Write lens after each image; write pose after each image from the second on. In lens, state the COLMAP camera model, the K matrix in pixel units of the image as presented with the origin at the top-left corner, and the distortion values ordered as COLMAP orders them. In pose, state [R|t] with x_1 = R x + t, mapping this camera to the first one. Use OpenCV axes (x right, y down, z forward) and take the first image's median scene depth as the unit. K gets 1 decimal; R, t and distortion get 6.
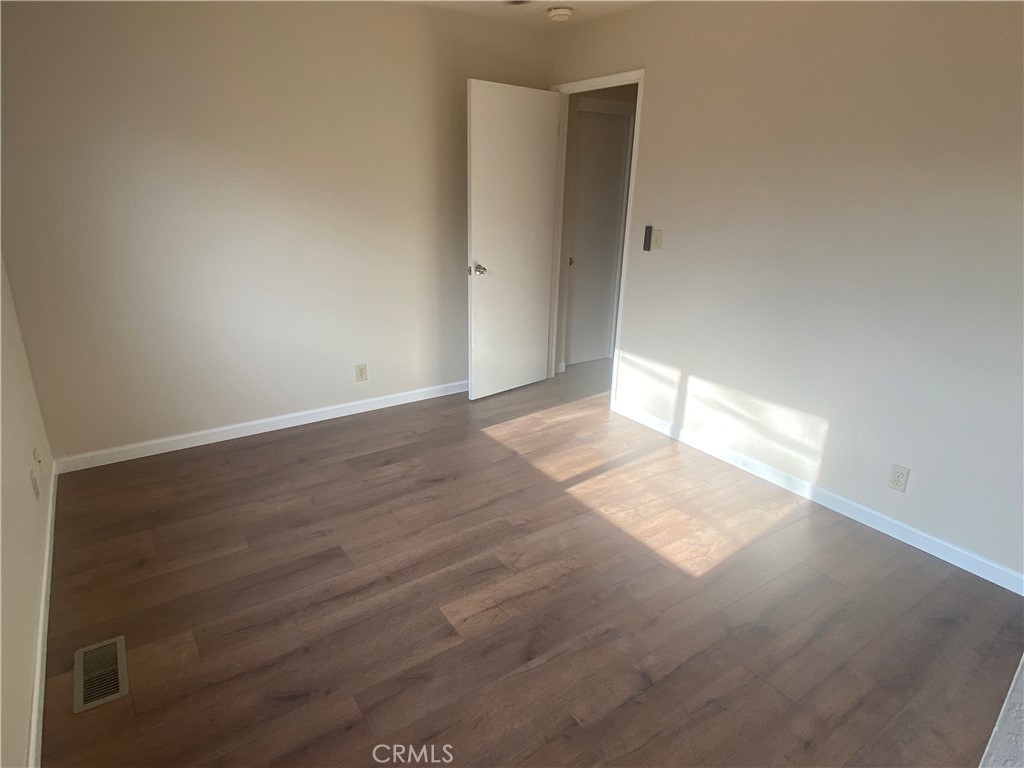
lens RADIAL K [[577.9, 0, 508.7], [0, 577.9, 382.0], [0, 0, 1]] dist [0.024048, -0.001949]
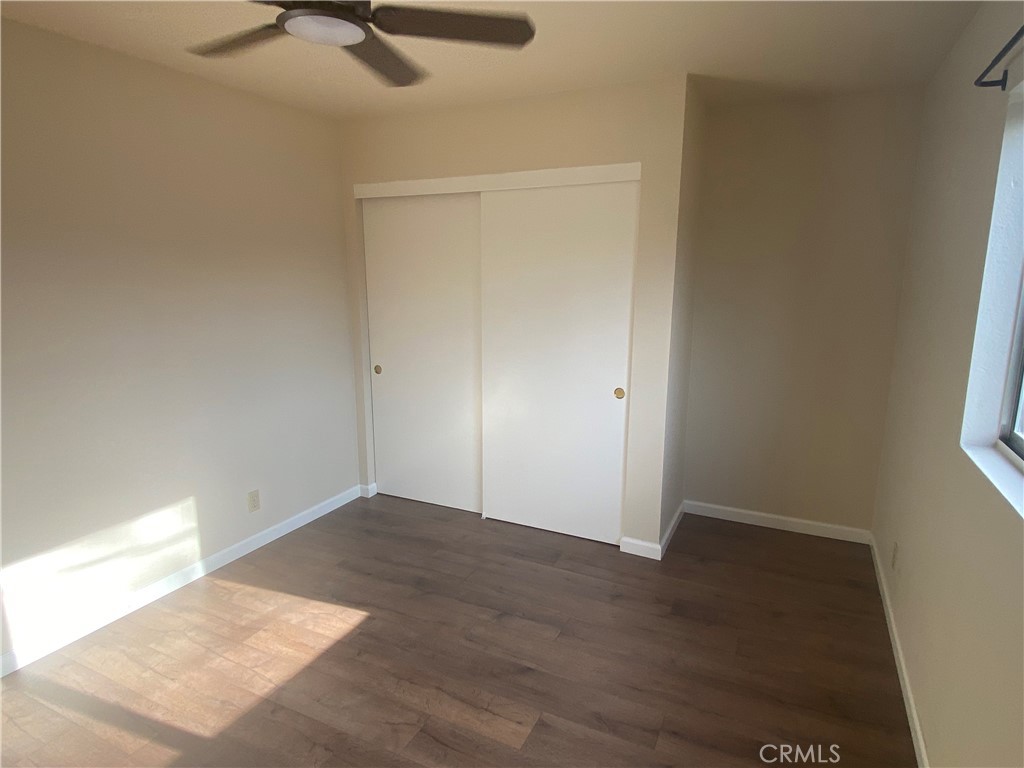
lens RADIAL K [[577.9, 0, 508.7], [0, 577.9, 382.0], [0, 0, 1]] dist [0.024048, -0.001949]
pose [[-0.474823, -0.188624, 0.859630, -0.680513], [0.272095, 0.897445, 0.347214, -0.384271], [-0.836963, 0.398766, -0.374804, 0.977196]]
